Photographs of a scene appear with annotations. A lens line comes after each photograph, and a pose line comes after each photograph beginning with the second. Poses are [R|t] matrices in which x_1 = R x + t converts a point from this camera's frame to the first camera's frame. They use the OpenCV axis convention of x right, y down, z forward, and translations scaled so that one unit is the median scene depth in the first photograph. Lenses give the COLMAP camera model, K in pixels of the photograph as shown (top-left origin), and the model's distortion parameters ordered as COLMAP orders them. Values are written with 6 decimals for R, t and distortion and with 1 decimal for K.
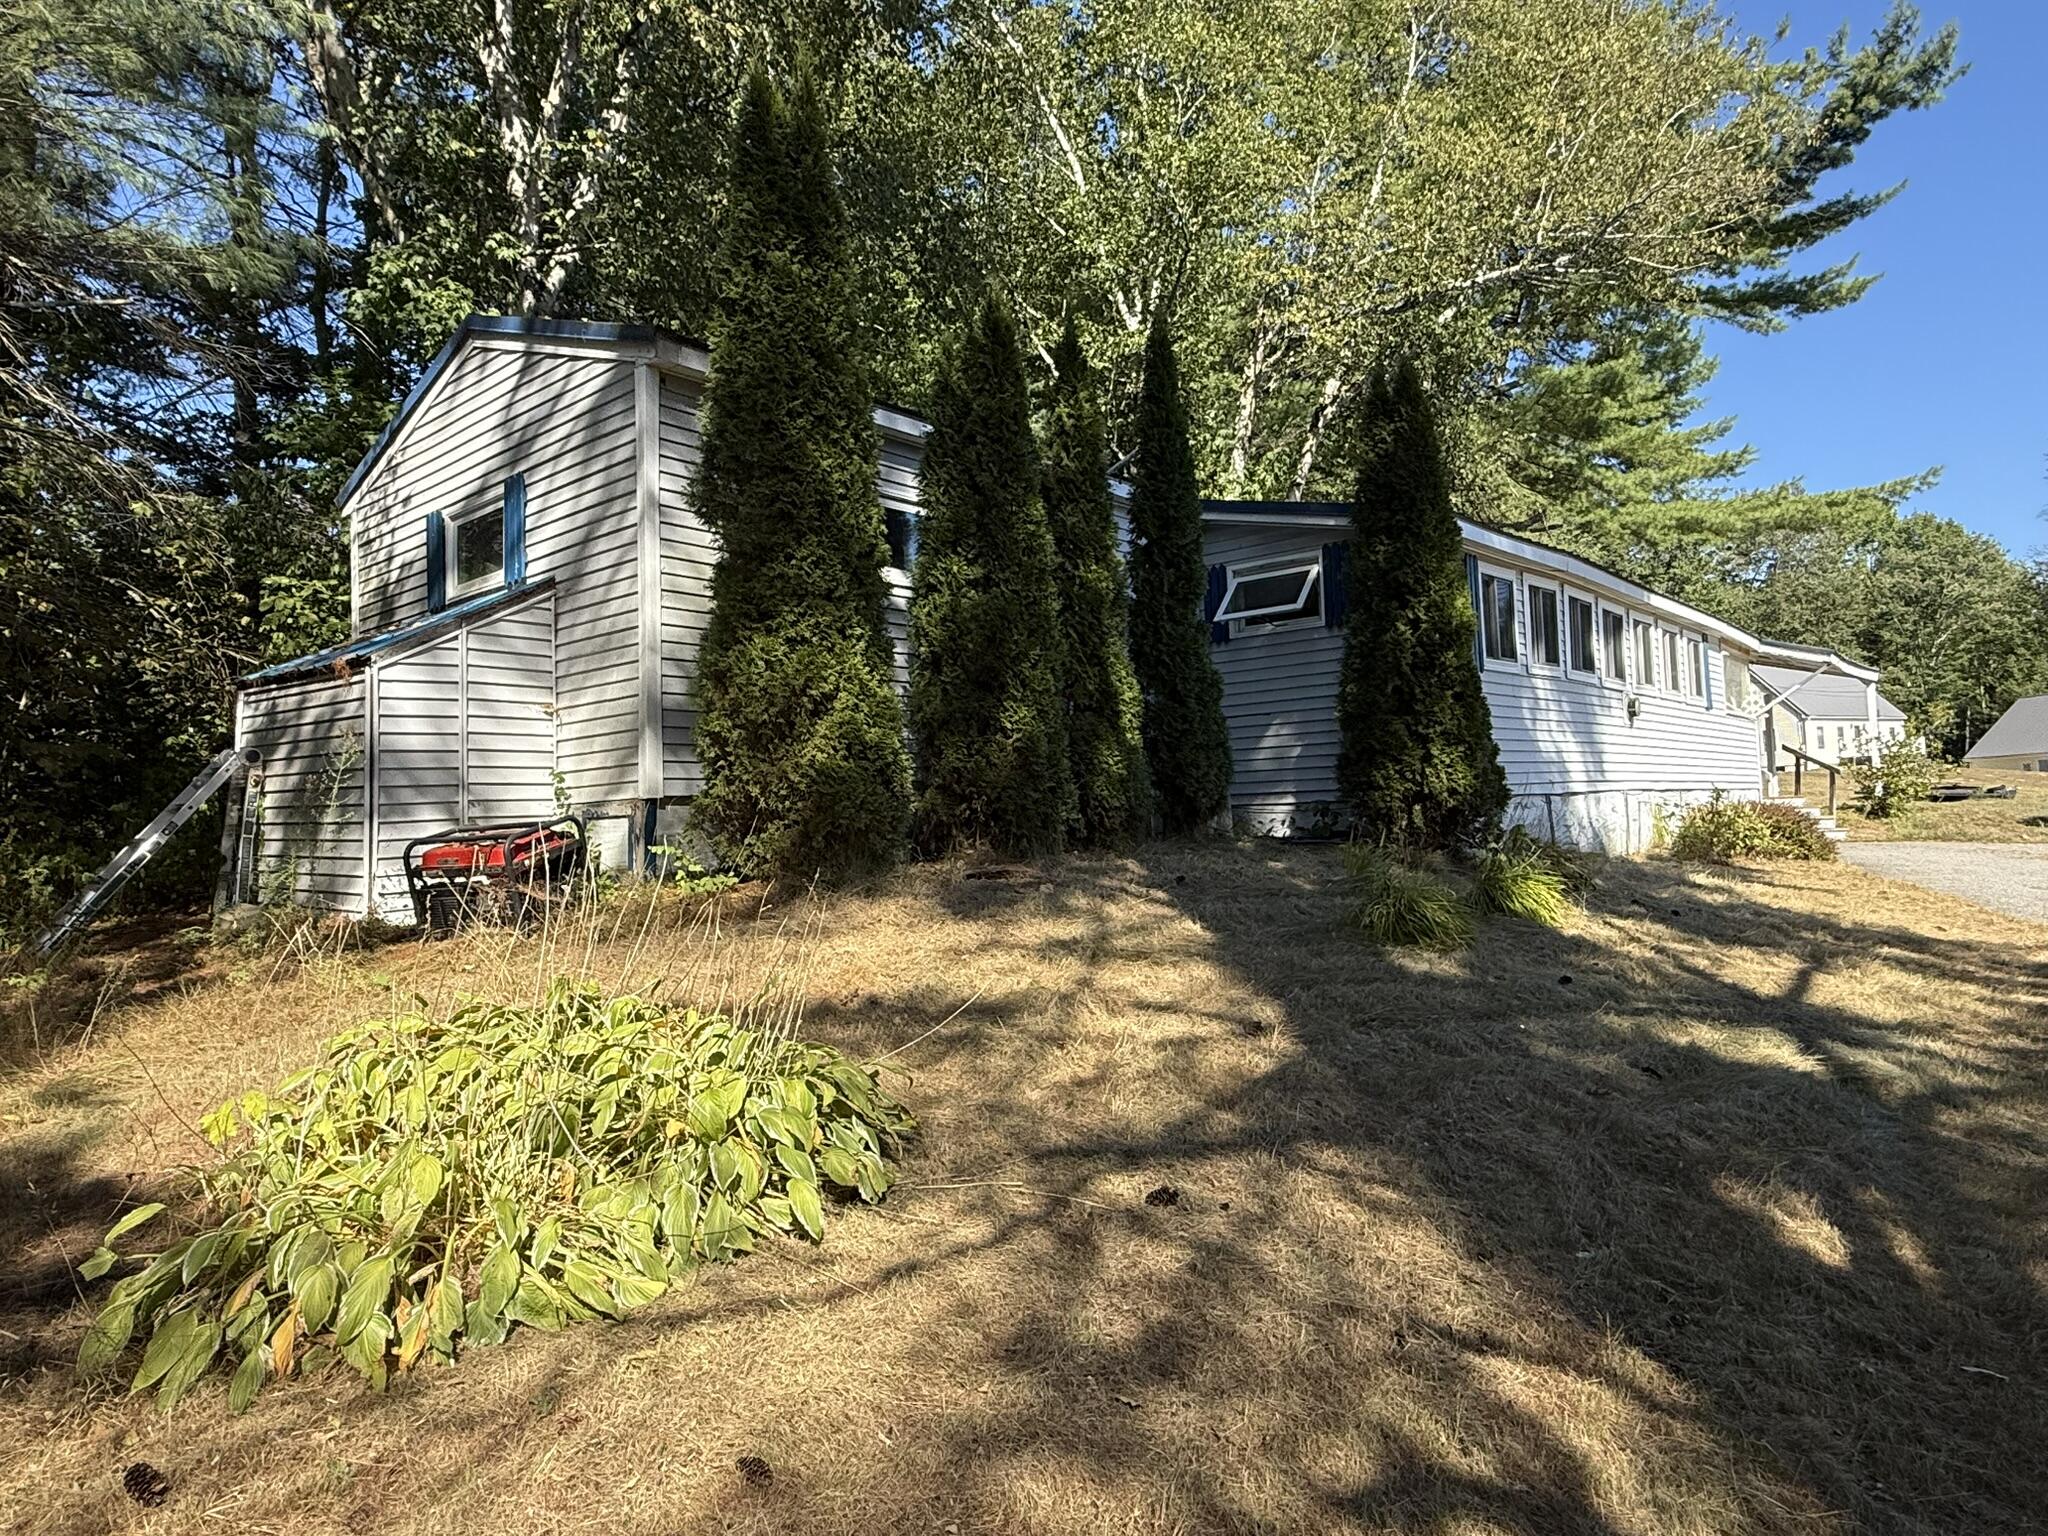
lens RADIAL K [[1223.7, 0, 1024.0], [0, 1223.7, 768.0], [0, 0, 1]] dist [0.000417, -0.000092]
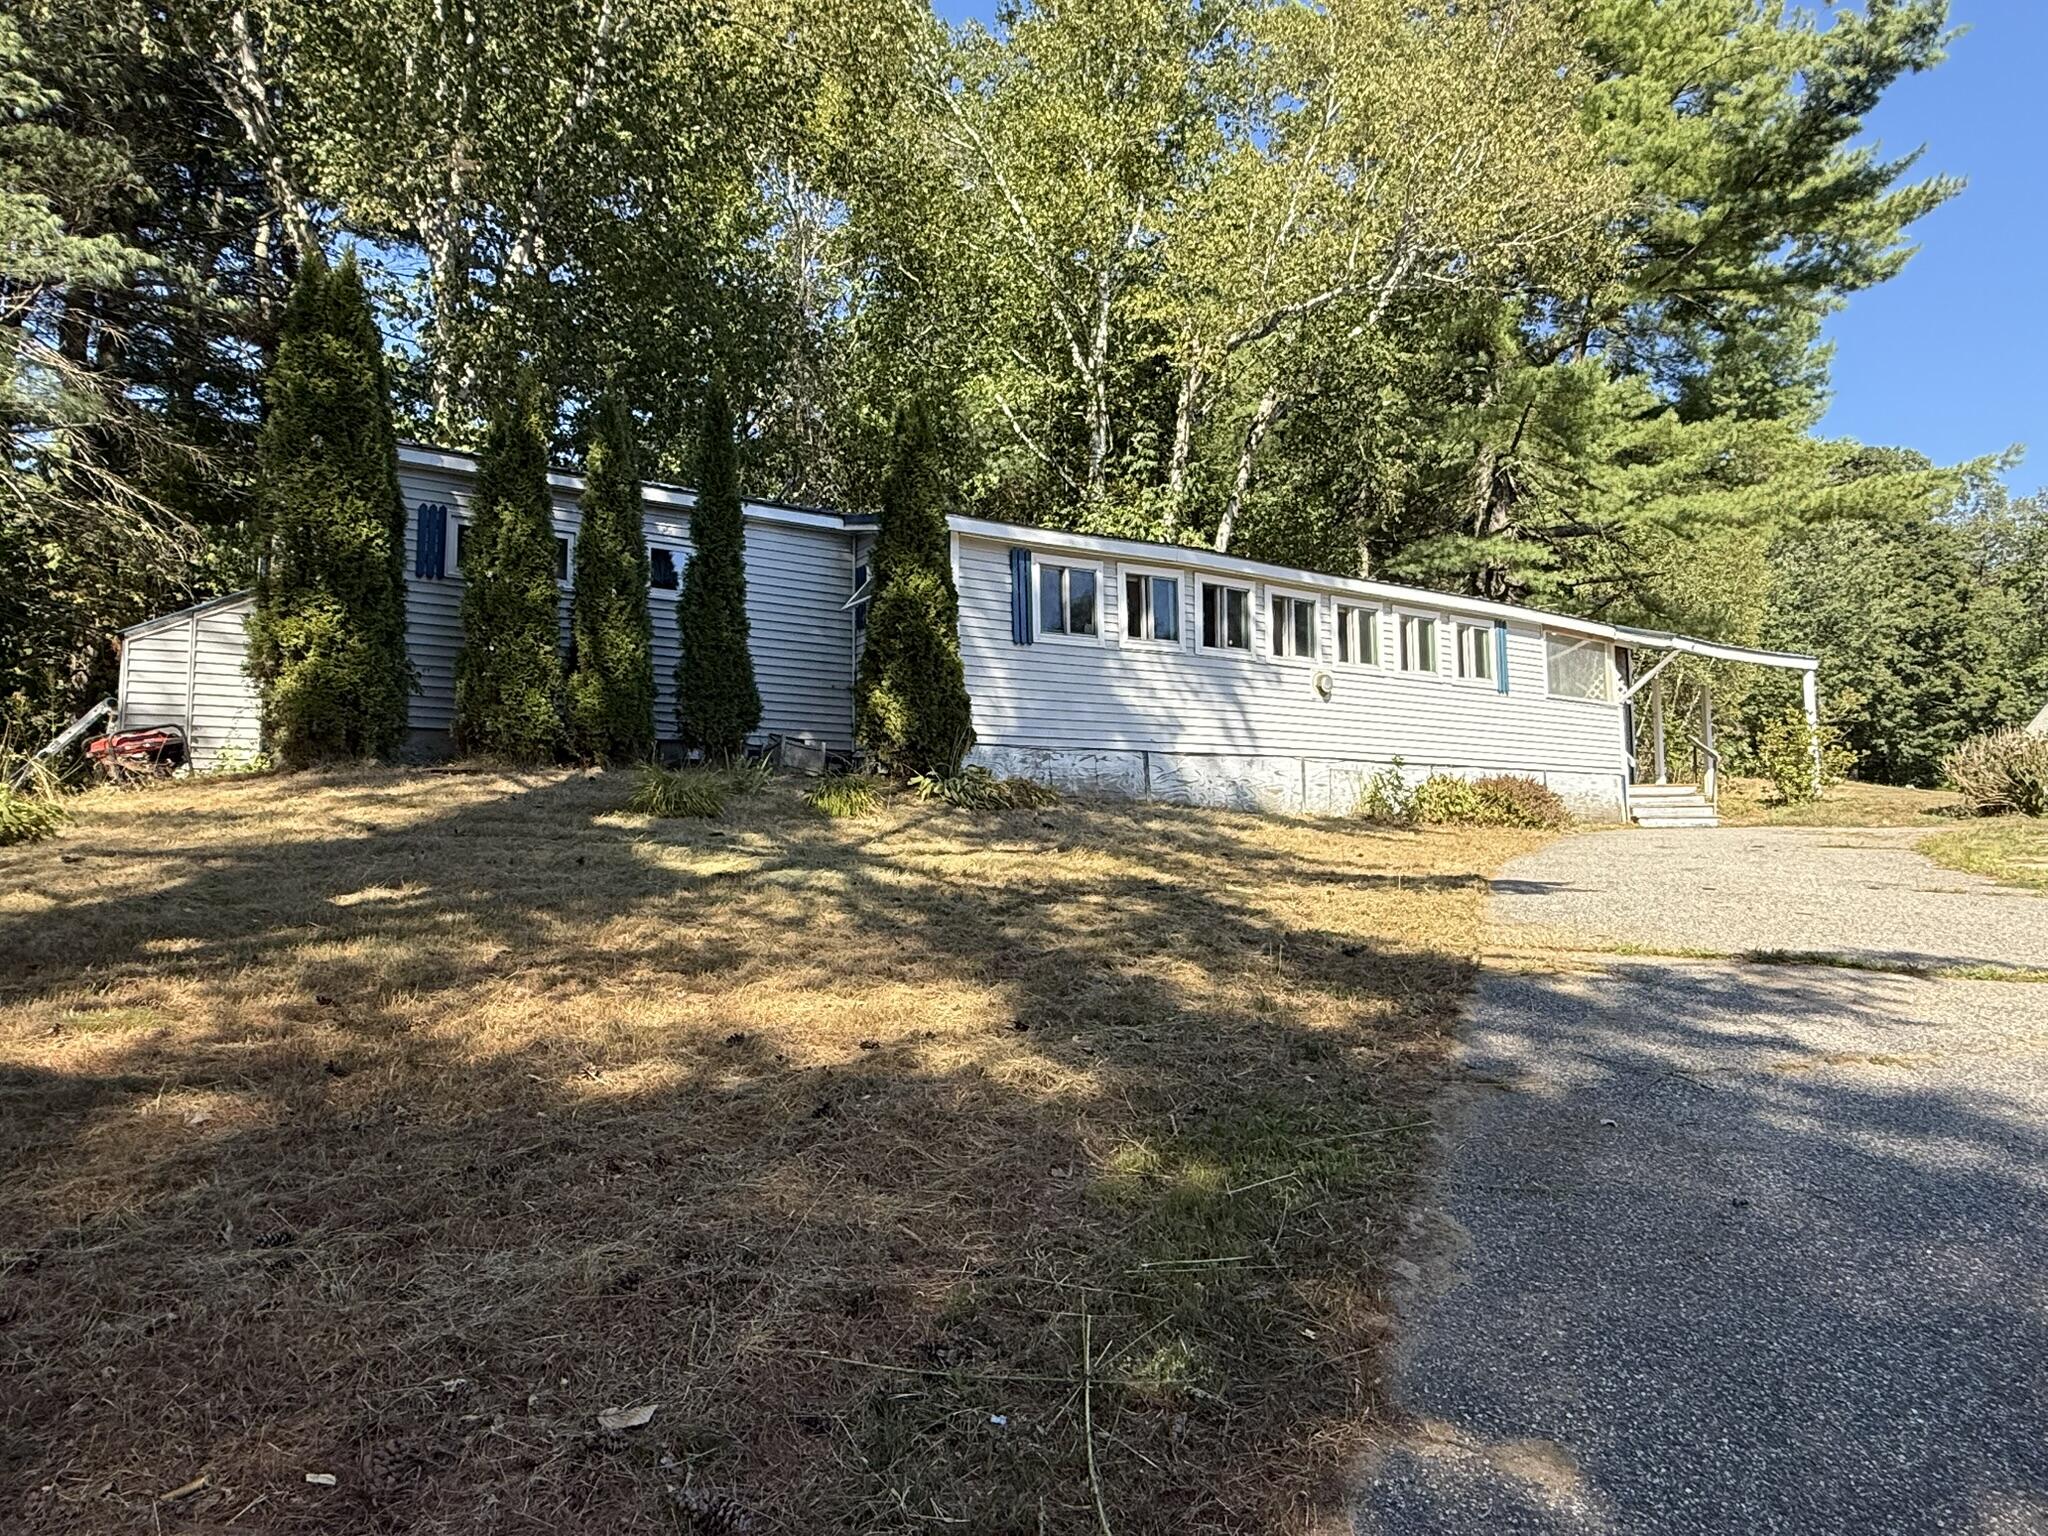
lens RADIAL K [[1223.7, 0, 1024.0], [0, 1223.7, 768.0], [0, 0, 1]] dist [0.000417, -0.000092]
pose [[0.971263, 0.000211, -0.238010, 0.280050], [-0.008063, 0.999455, -0.032015, 0.035285], [0.237873, 0.033014, 0.970735, -0.062738]]
